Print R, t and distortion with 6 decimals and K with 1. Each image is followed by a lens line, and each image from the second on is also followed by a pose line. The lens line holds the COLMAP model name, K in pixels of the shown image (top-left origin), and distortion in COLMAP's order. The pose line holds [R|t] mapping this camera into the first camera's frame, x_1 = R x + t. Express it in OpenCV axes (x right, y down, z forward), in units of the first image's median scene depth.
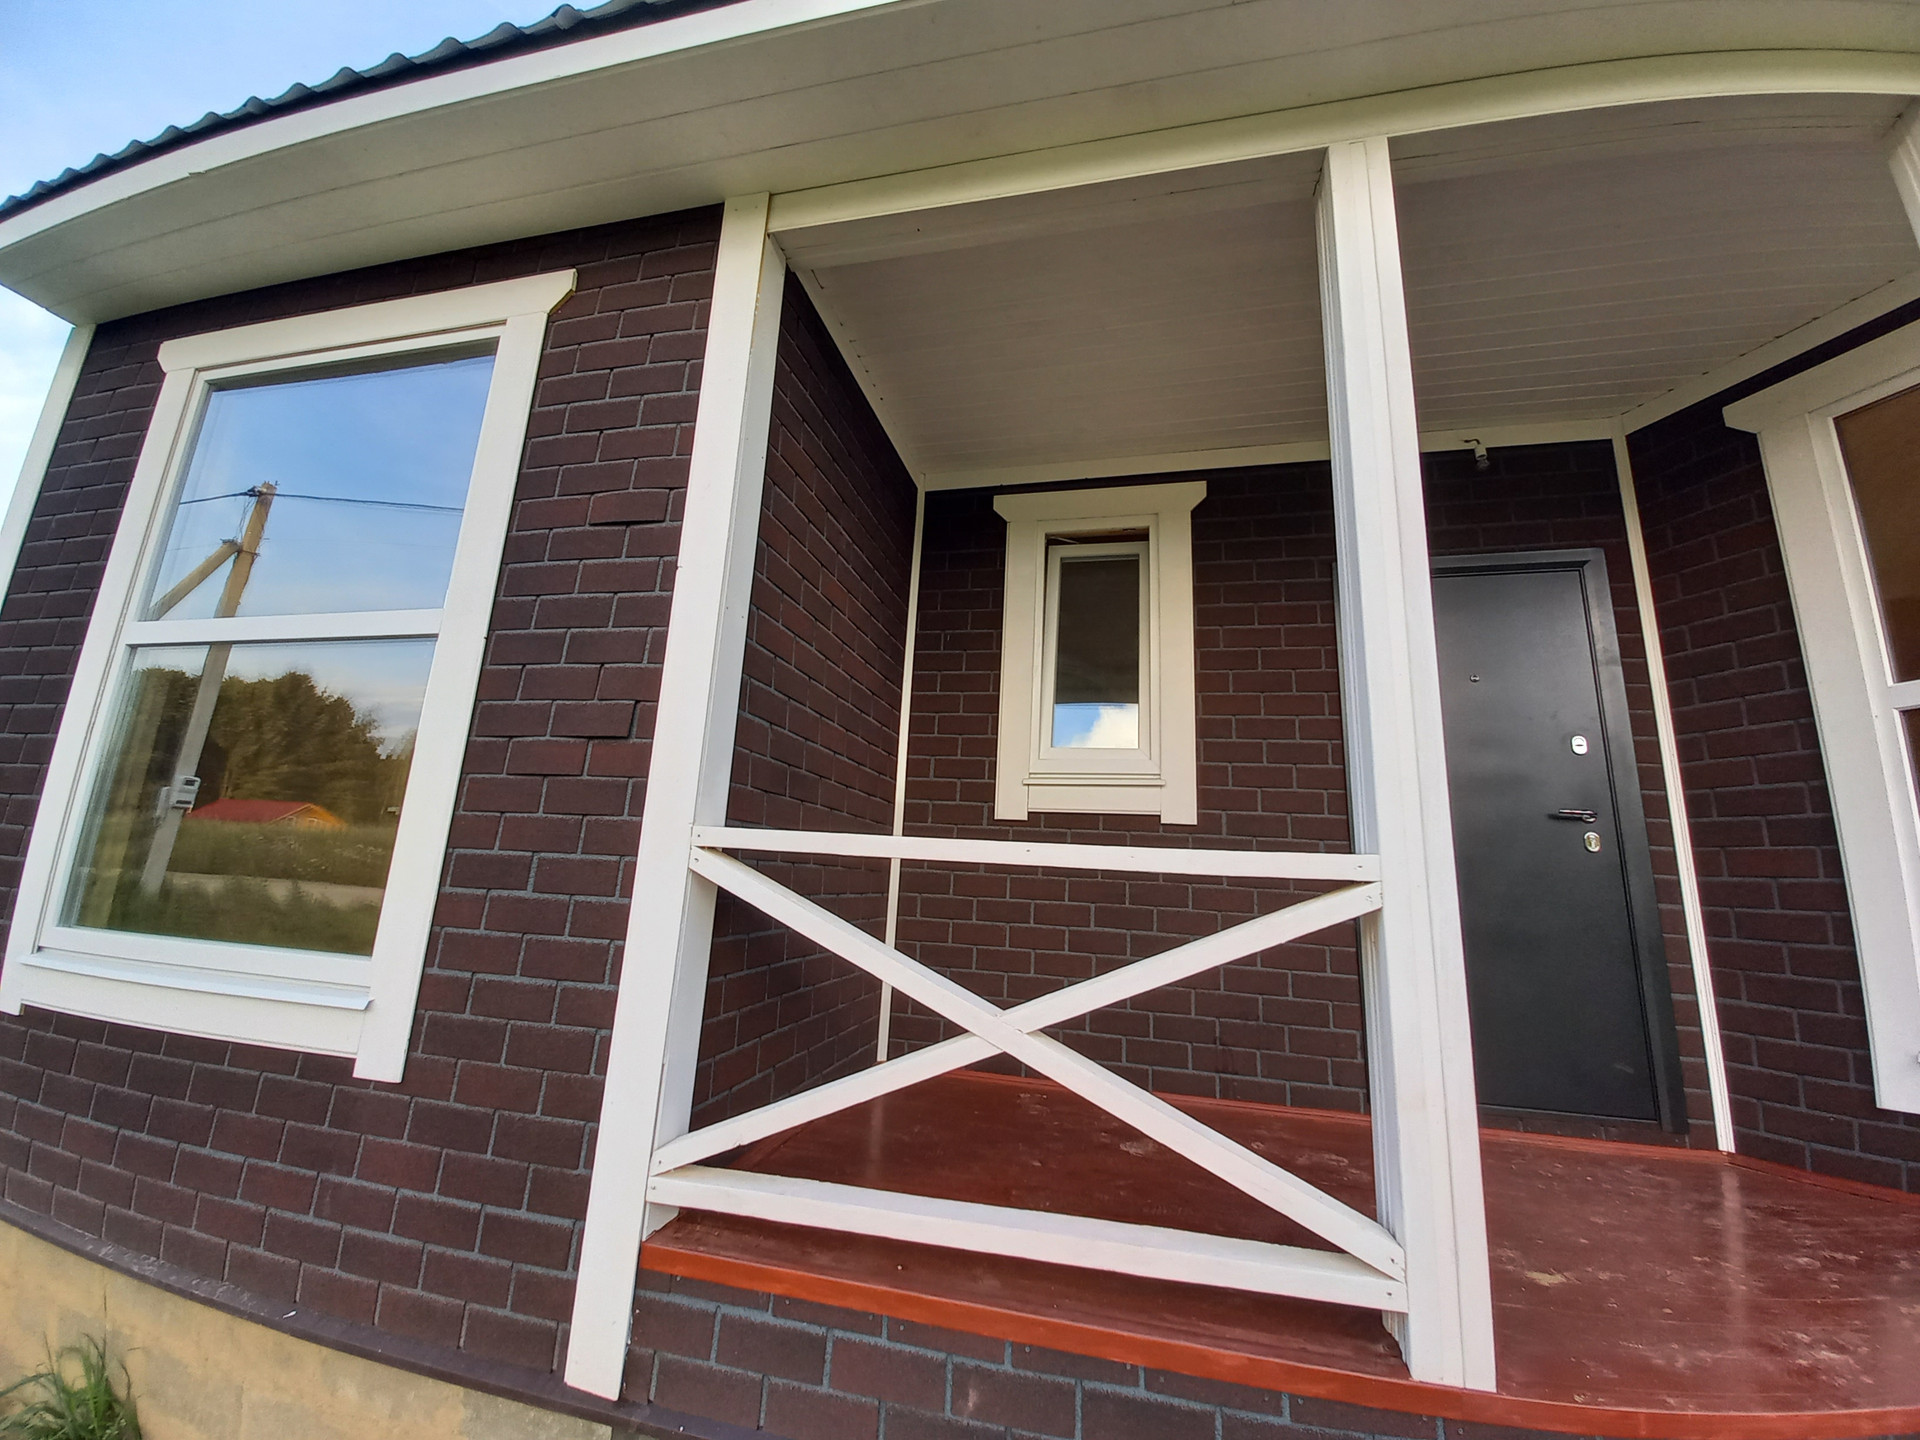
lens RADIAL K [[754.2, 0, 968.2], [0, 754.2, 705.1], [0, 0, 1]] dist [-0.000972, -0.007523]
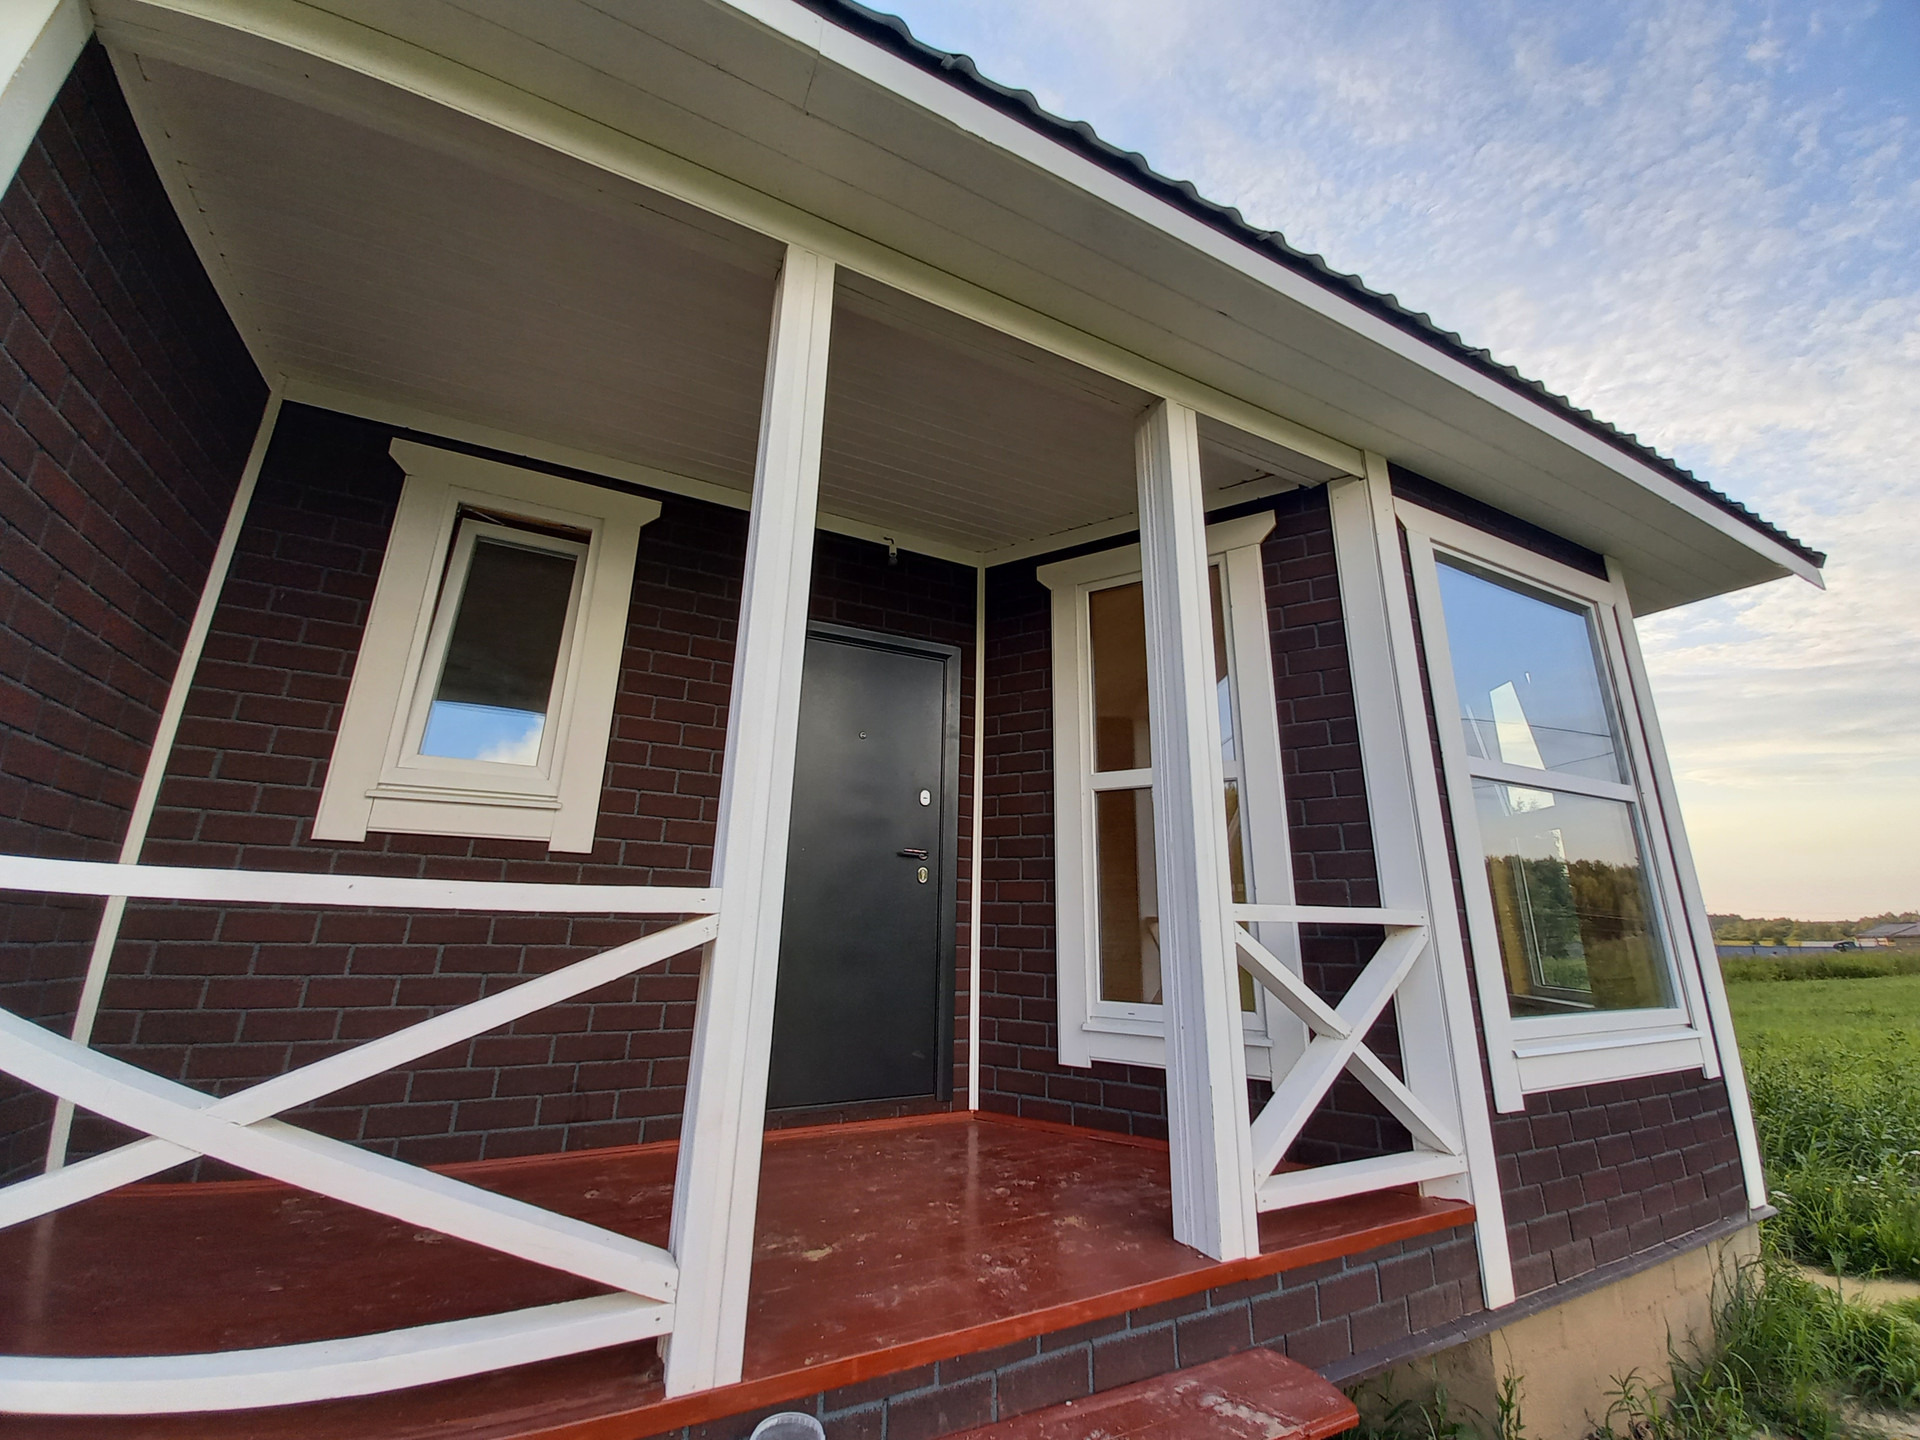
lens RADIAL K [[754.2, 0, 968.2], [0, 754.2, 705.1], [0, 0, 1]] dist [-0.000972, -0.007523]
pose [[0.757631, 0.147594, 0.635776, 0.058308], [-0.125138, 0.988873, -0.080443, -0.011441], [-0.640574, -0.018614, 0.767671, -0.028371]]
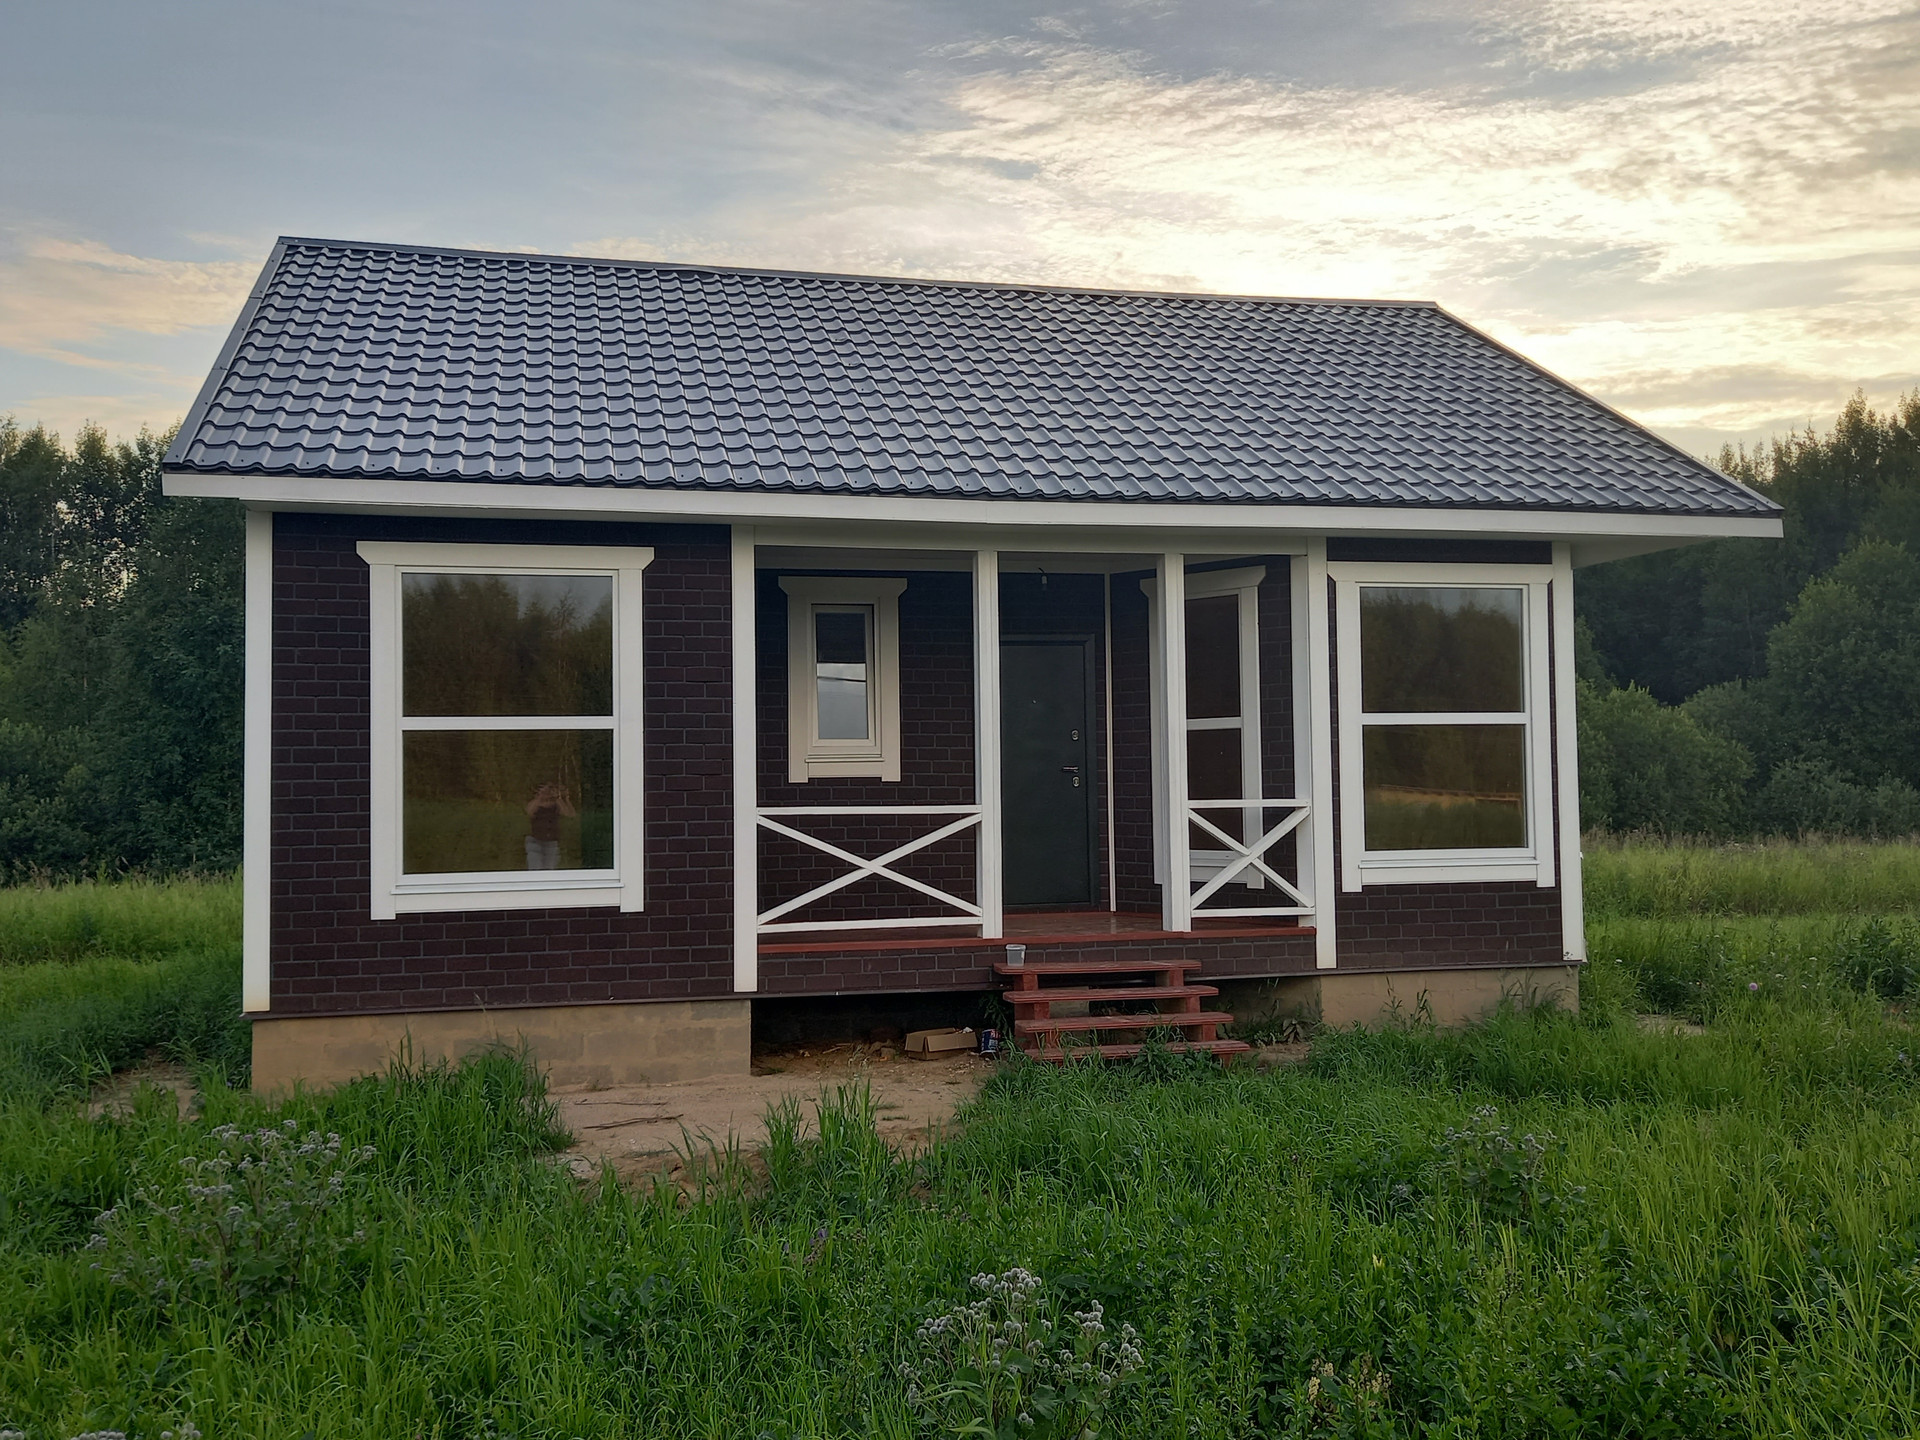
lens RADIAL K [[1426.6, 0, 960.0], [0, 1426.6, 720.0], [0, 0, 1]] dist [0.000406, -0.000142]
pose [[0.897873, -0.037127, 0.438687, -1.618554], [-0.042097, 0.984632, 0.169492, -0.870076], [-0.438238, -0.170650, 0.882511, -3.142132]]
